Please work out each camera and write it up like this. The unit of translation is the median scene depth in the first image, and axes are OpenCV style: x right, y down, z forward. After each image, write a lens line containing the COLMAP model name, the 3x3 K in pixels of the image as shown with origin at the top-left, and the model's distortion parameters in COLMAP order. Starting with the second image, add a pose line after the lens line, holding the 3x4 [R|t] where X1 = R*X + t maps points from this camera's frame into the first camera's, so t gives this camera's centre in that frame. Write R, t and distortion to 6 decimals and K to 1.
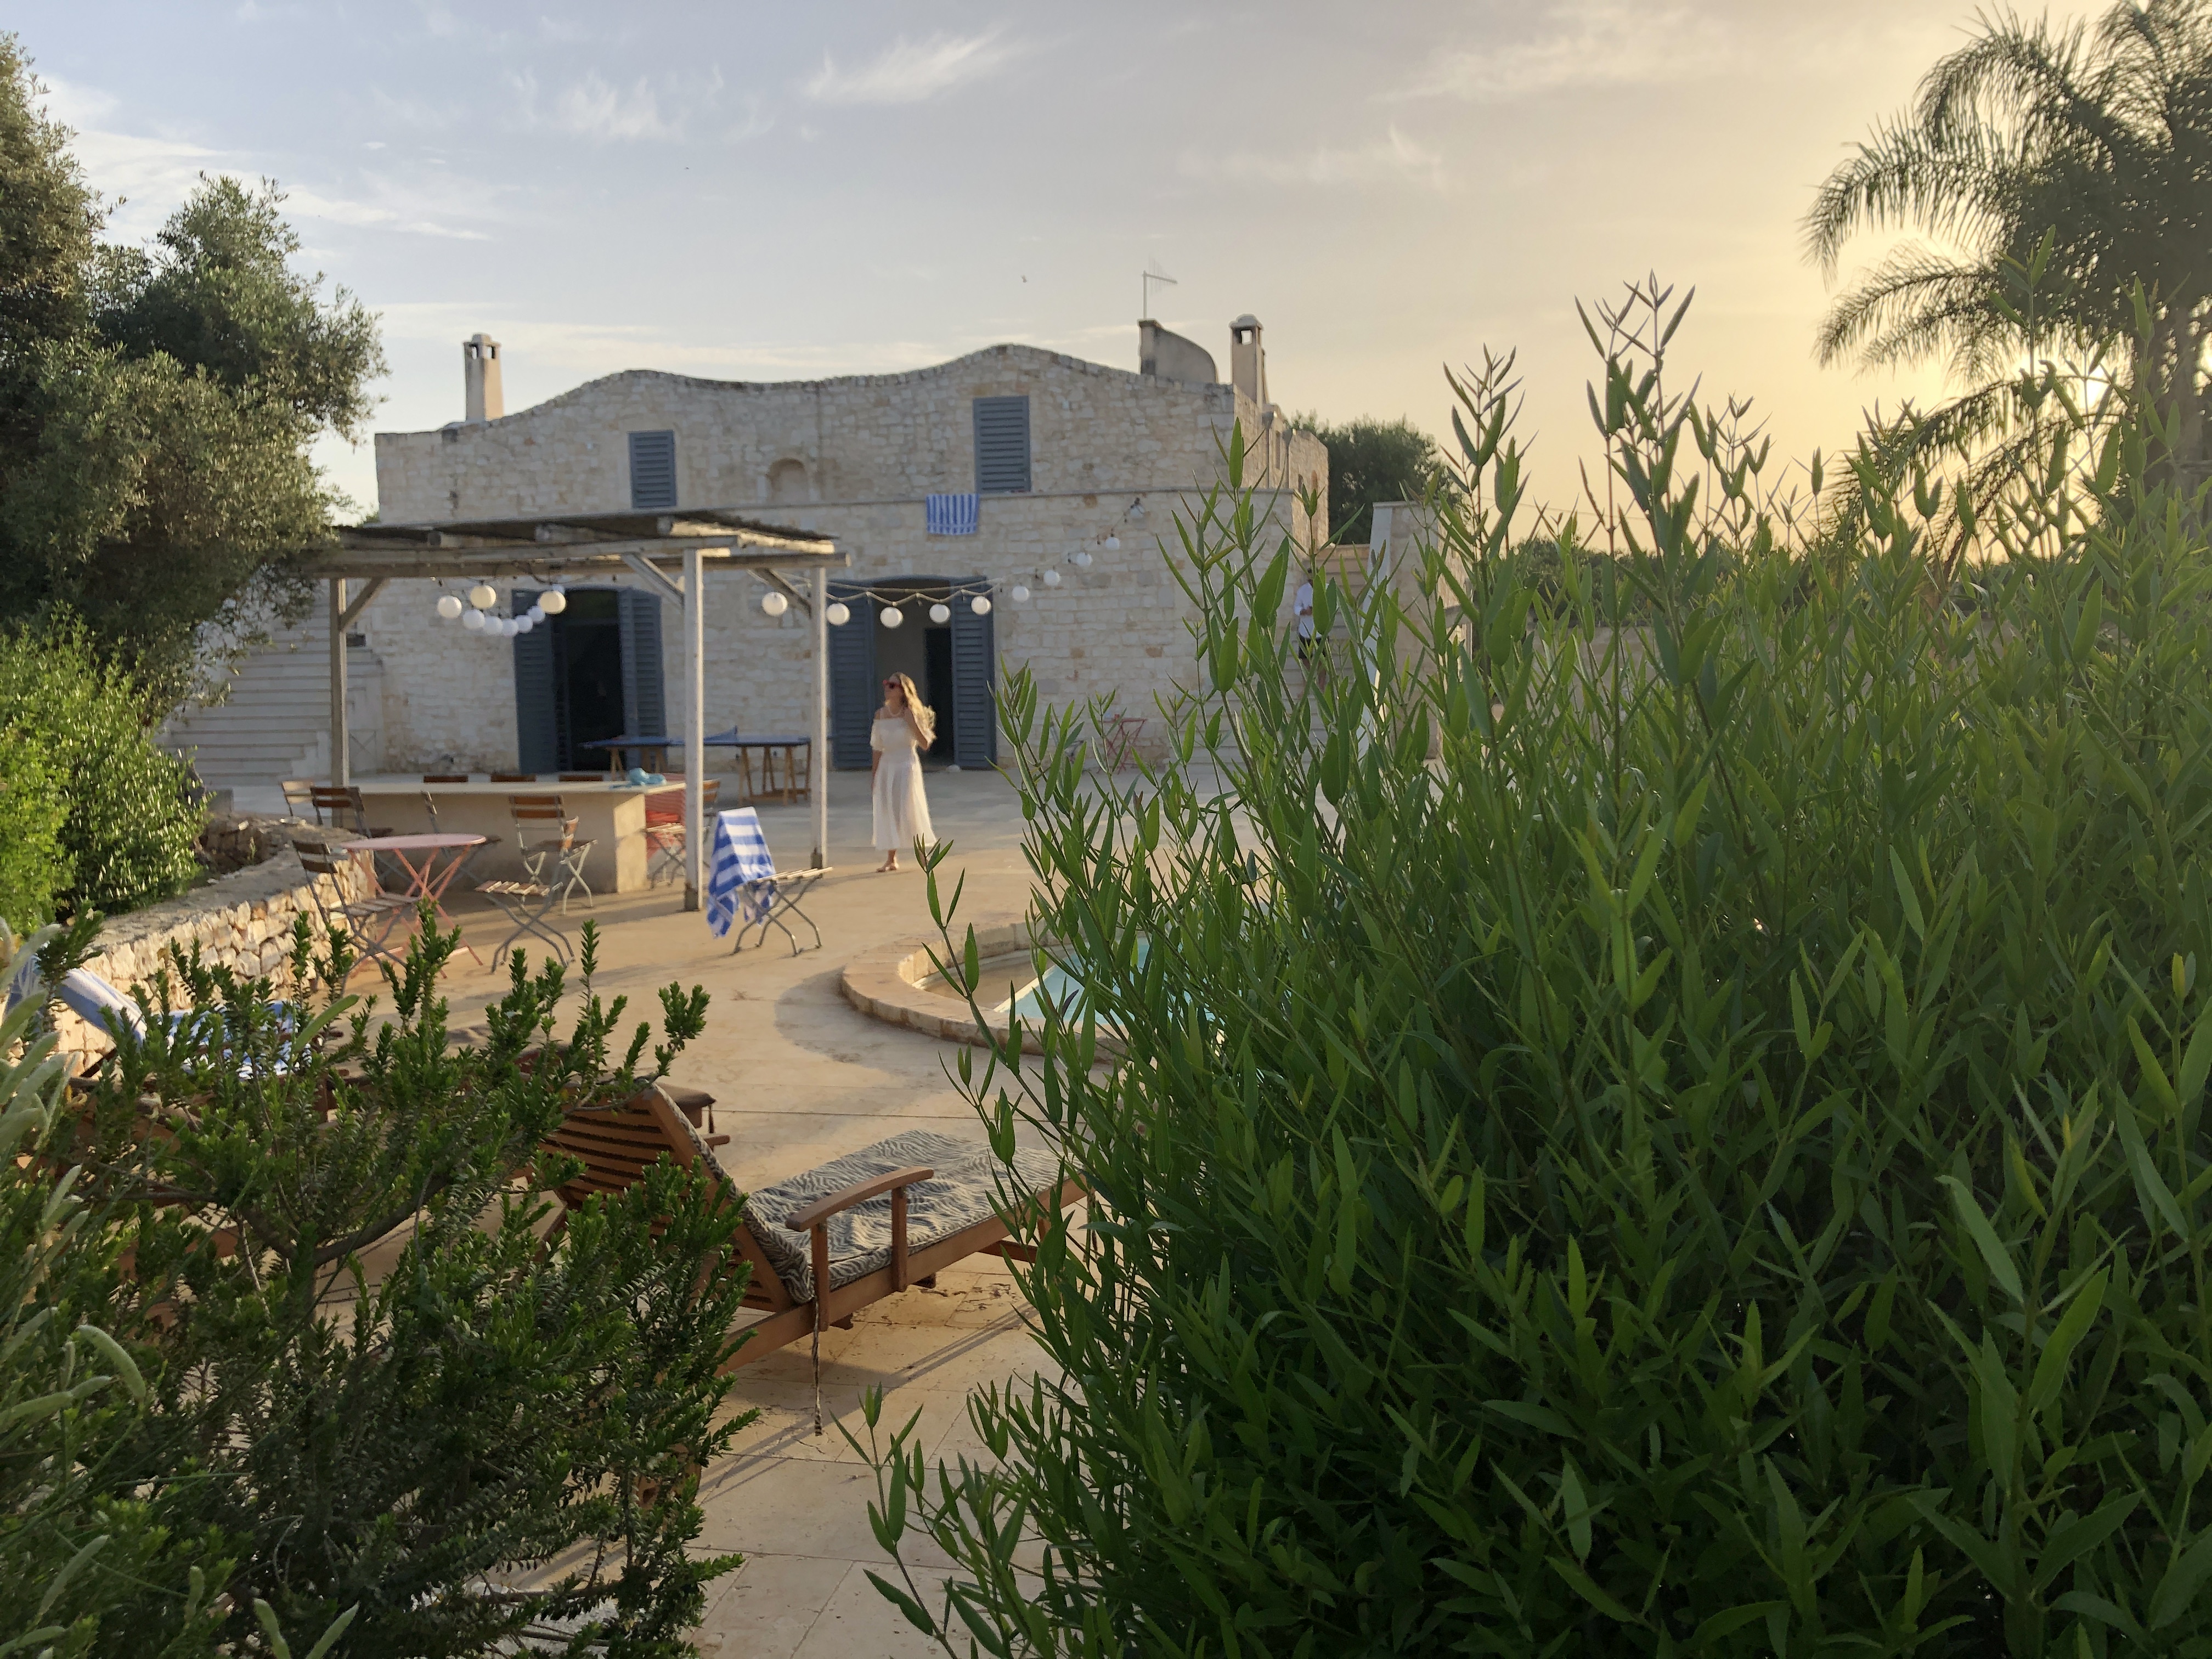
lens RADIAL K [[1821.6, 0, 1102.2], [0, 1821.6, 826.7], [0, 0, 1]] dist [0.020999, -0.026183]
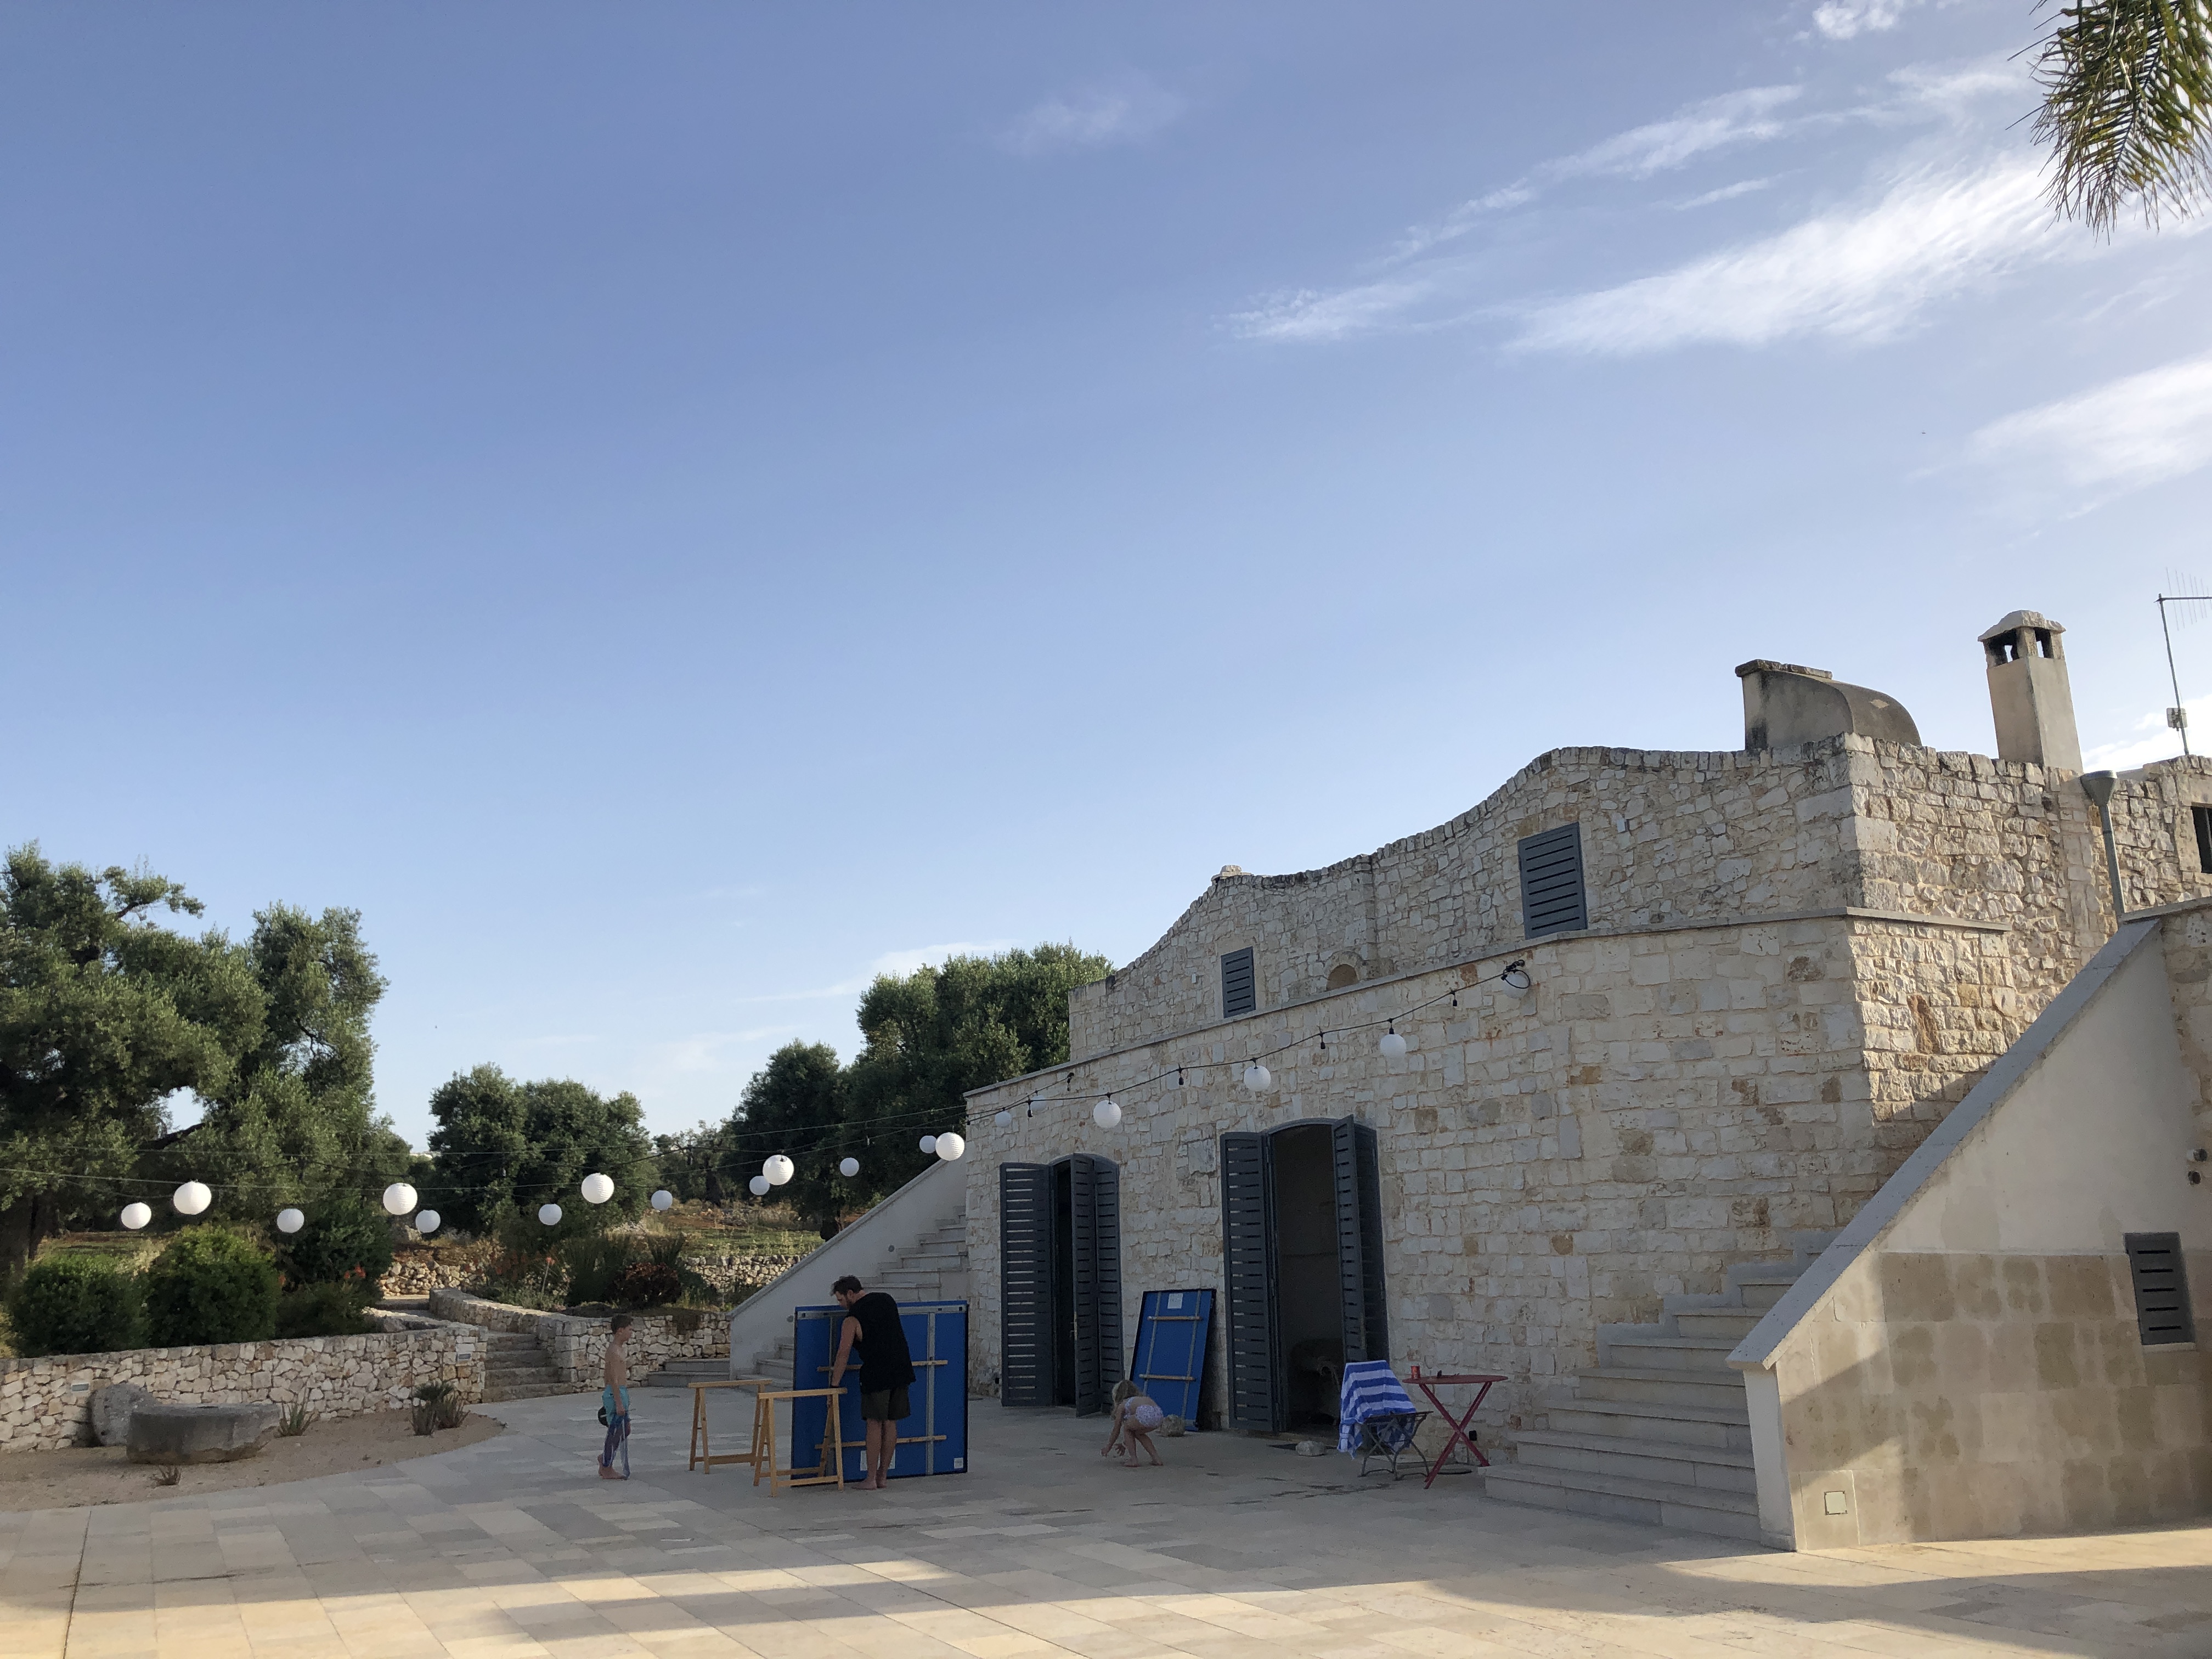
lens RADIAL K [[1821.6, 0, 1103.8], [0, 1821.6, 824.3], [0, 0, 1]] dist [0.020999, -0.026183]
pose [[0.619311, -0.172228, -0.766023, 0.334005], [-0.076768, 0.957687, -0.277386, -0.050614], [0.781384, 0.230595, 0.579884, 0.511804]]
